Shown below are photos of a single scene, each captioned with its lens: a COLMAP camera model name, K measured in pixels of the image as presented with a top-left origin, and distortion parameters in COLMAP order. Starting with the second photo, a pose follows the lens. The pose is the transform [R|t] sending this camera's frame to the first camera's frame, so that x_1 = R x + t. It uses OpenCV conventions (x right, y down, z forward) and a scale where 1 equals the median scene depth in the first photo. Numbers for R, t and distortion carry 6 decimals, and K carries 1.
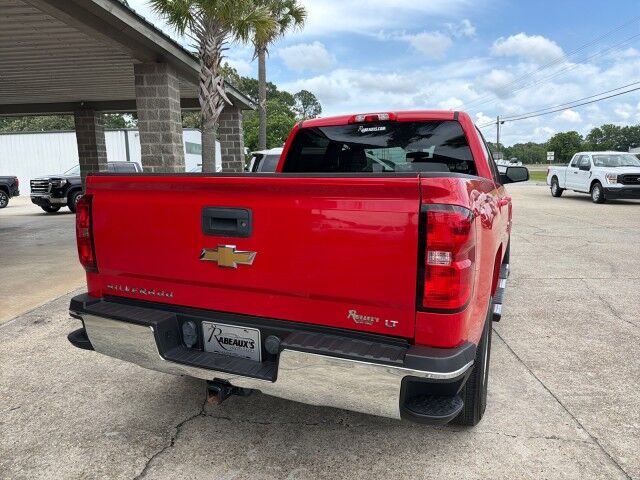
lens RADIAL K [[452.1, 0, 319.7], [0, 452.1, 245.4], [0, 0, 1]] dist [0.038999, -0.051043]
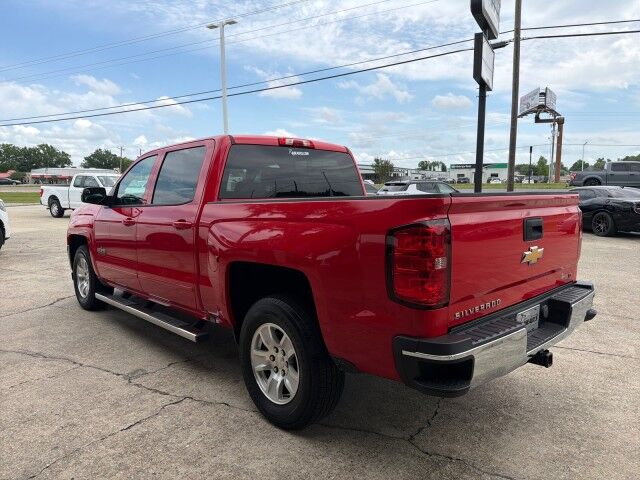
lens RADIAL K [[452.1, 0, 320.7], [0, 452.1, 240.5], [0, 0, 1]] dist [0.038999, -0.051043]
pose [[0.390275, -0.099049, 0.915355, -0.376806], [0.148282, 0.987980, 0.043686, -0.038878], [-0.908679, 0.118681, 0.400271, 0.235611]]
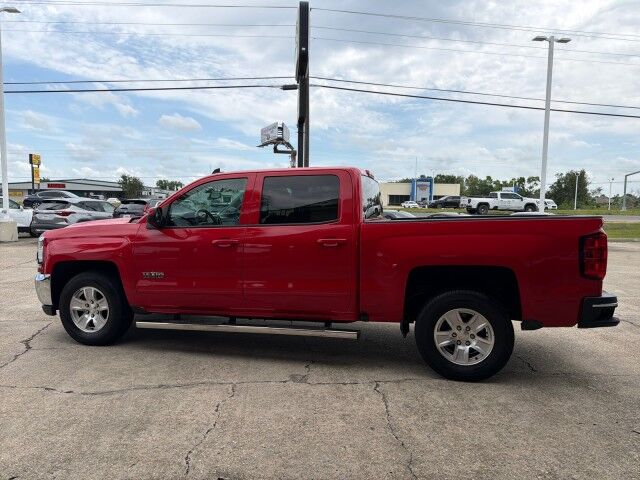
lens RADIAL K [[452.1, 0, 319.1], [0, 452.1, 238.7], [0, 0, 1]] dist [0.038999, -0.051043]
pose [[-0.162306, -0.057838, 0.985044, -0.518492], [0.150795, 0.985101, 0.082688, -0.098214], [-0.975150, 0.161961, -0.151167, 0.597735]]
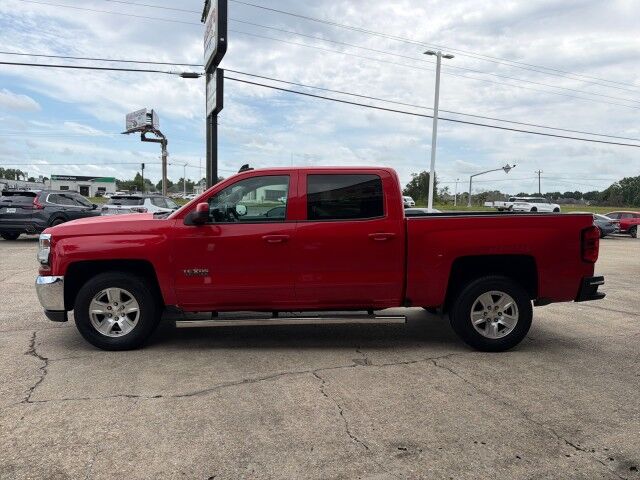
lens RADIAL K [[452.1, 0, 320.8], [0, 452.1, 241.2], [0, 0, 1]] dist [0.038999, -0.051043]
pose [[-0.438249, -0.070640, 0.896073, -0.487568], [0.130273, 0.981390, 0.141079, -0.130719], [-0.889363, 0.178562, -0.420891, 0.797973]]
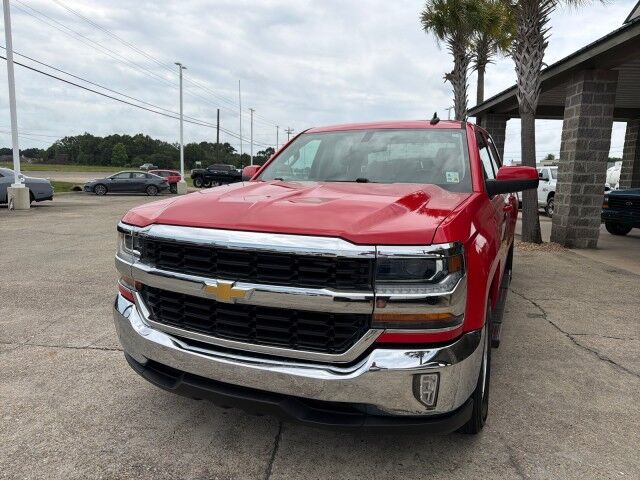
lens RADIAL K [[452.1, 0, 322.8], [0, 452.1, 242.5], [0, 0, 1]] dist [0.038999, -0.051043]
pose [[-0.999917, -0.011069, 0.006556, 0.178971], [-0.008523, 0.951702, 0.306906, -0.171943], [-0.009636, 0.306825, -0.951717, 1.064059]]
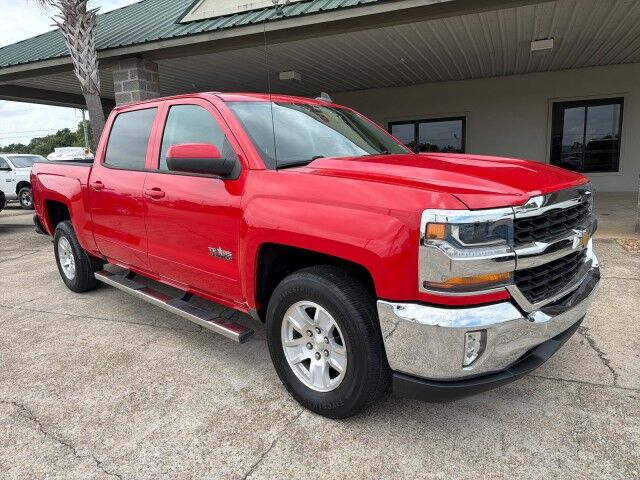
lens RADIAL K [[452.1, 0, 318.5], [0, 452.1, 240.9], [0, 0, 1]] dist [0.038999, -0.051043]
pose [[-0.341708, 0.193642, -0.919640, 0.535692], [-0.110834, 0.963411, 0.244040, -0.124553], [0.933248, 0.185318, -0.307743, 0.788158]]
